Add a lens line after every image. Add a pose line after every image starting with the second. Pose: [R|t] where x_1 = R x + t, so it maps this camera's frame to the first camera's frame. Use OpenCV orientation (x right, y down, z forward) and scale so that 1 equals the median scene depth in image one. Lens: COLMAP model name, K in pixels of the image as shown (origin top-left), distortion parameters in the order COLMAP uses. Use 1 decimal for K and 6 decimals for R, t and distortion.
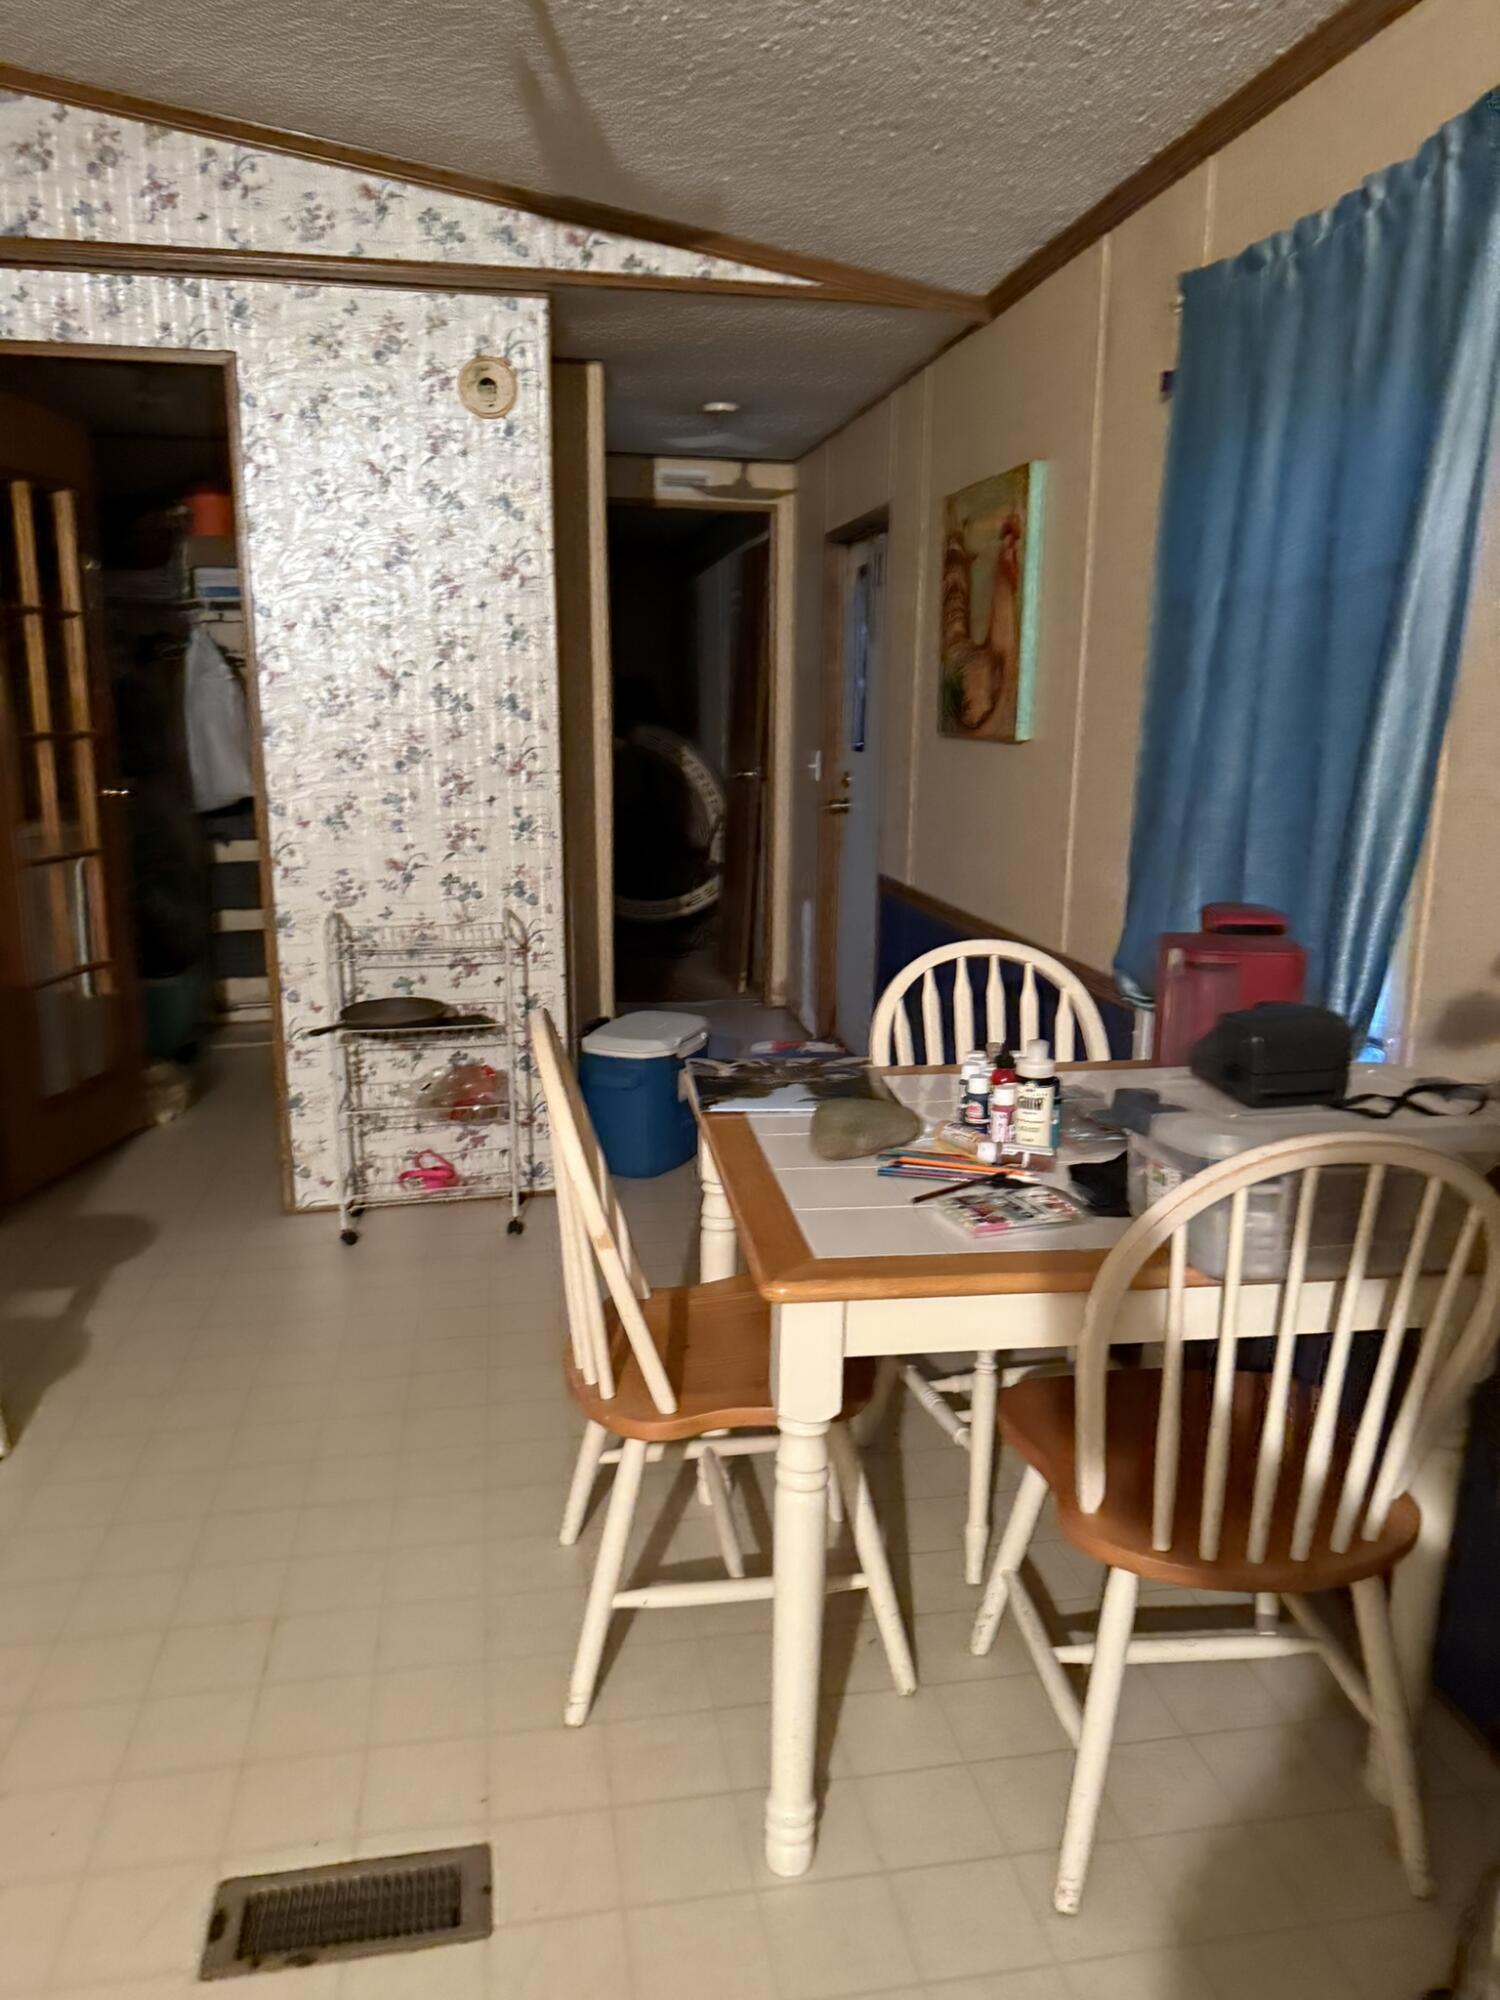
lens RADIAL K [[1408.3, 0, 732.3], [0, 1408.3, 1017.0], [0, 0, 1]] dist [0.084112, -0.094522]
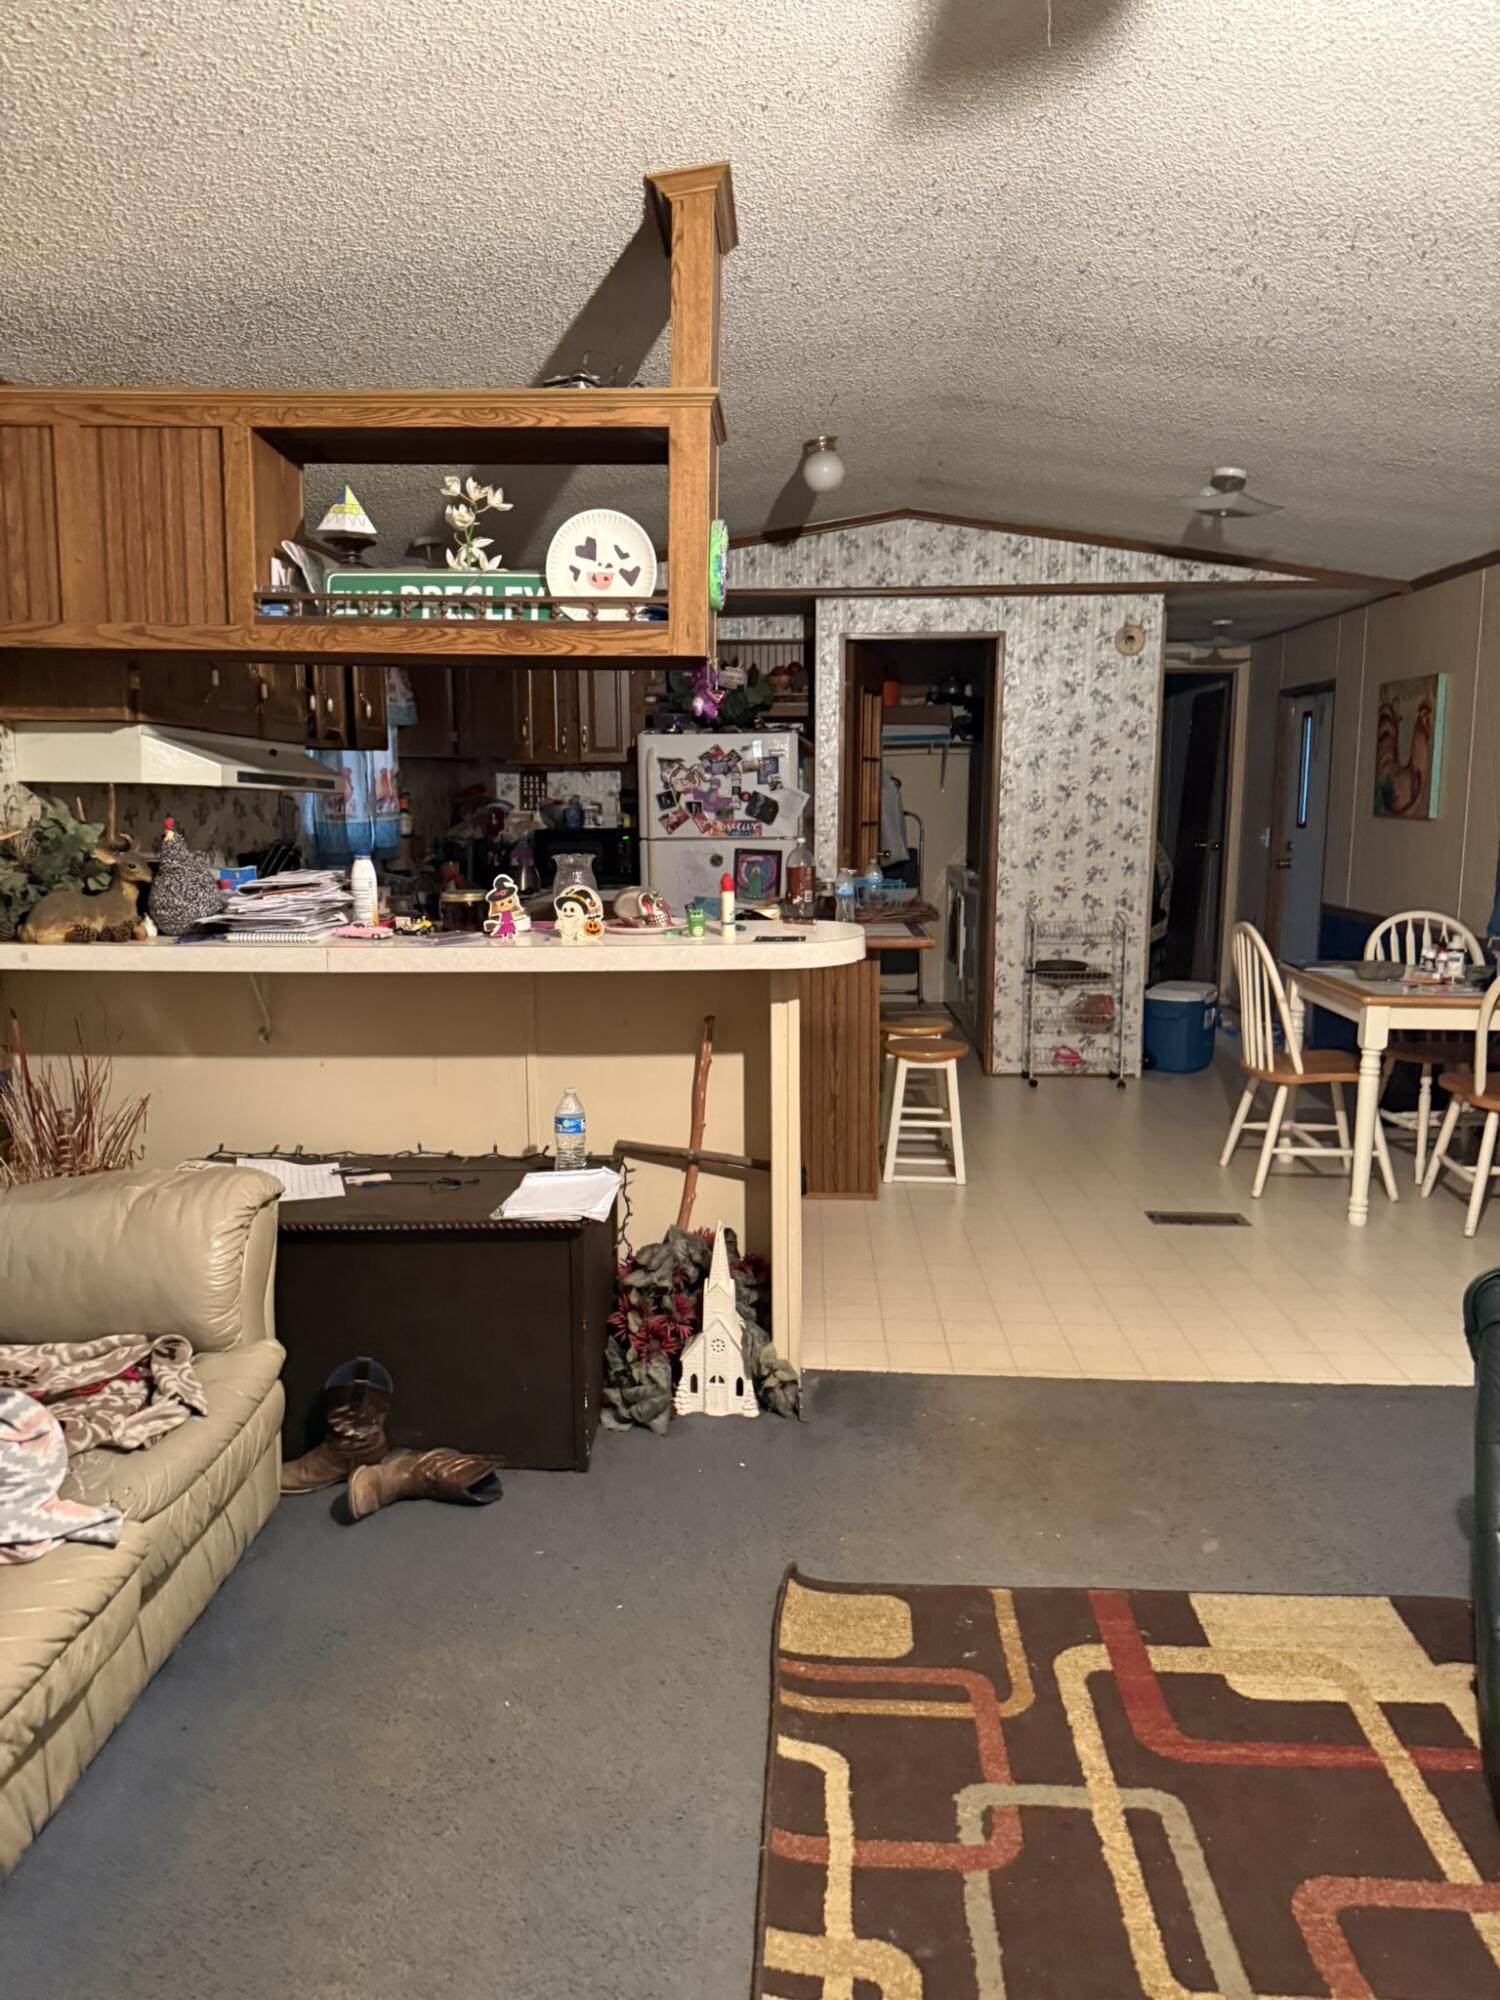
lens RADIAL K [[1408.3, 0, 732.8], [0, 1408.3, 1037.1], [0, 0, 1]] dist [0.084112, -0.094522]
pose [[0.978430, 0.026328, -0.204895, -0.286947], [-0.035666, 0.998480, -0.042017, 0.193122], [0.203477, 0.048419, 0.977882, -0.960263]]
